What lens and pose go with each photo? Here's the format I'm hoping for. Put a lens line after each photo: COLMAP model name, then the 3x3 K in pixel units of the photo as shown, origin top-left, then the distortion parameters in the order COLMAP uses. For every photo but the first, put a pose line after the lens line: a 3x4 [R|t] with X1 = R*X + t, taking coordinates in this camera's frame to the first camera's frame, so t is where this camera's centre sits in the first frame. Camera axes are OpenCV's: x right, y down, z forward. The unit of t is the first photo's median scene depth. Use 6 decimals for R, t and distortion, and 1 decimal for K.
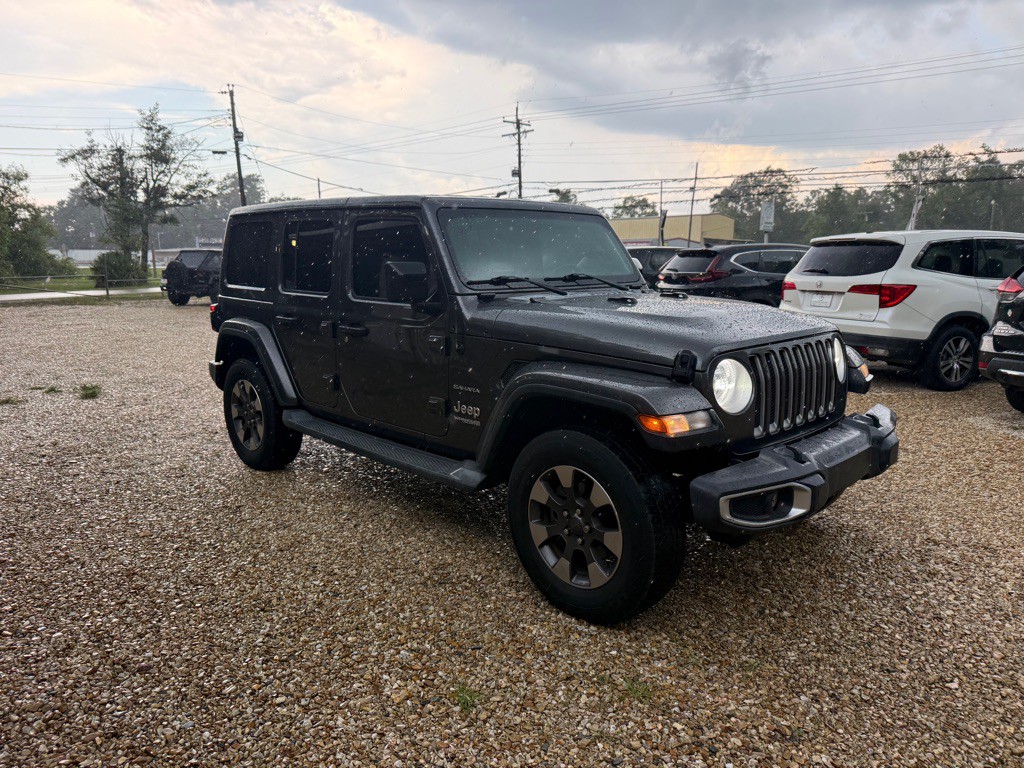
lens RADIAL K [[769.5, 0, 521.2], [0, 769.5, 389.2], [0, 0, 1]] dist [0.027025, -0.053067]
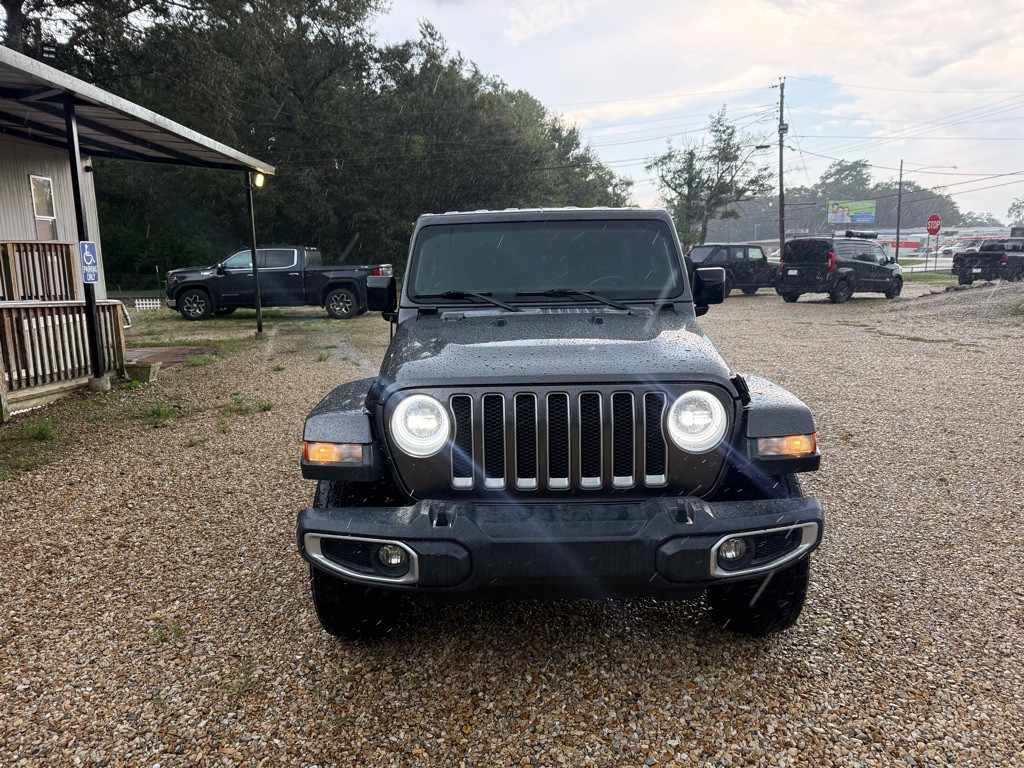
lens RADIAL K [[769.5, 0, 521.2], [0, 769.5, 389.2], [0, 0, 1]] dist [0.027025, -0.053067]
pose [[0.666319, 0.123831, -0.735313, 0.171191], [-0.110566, 0.991621, 0.066803, -0.020271], [0.737424, 0.036789, 0.674428, 0.080659]]
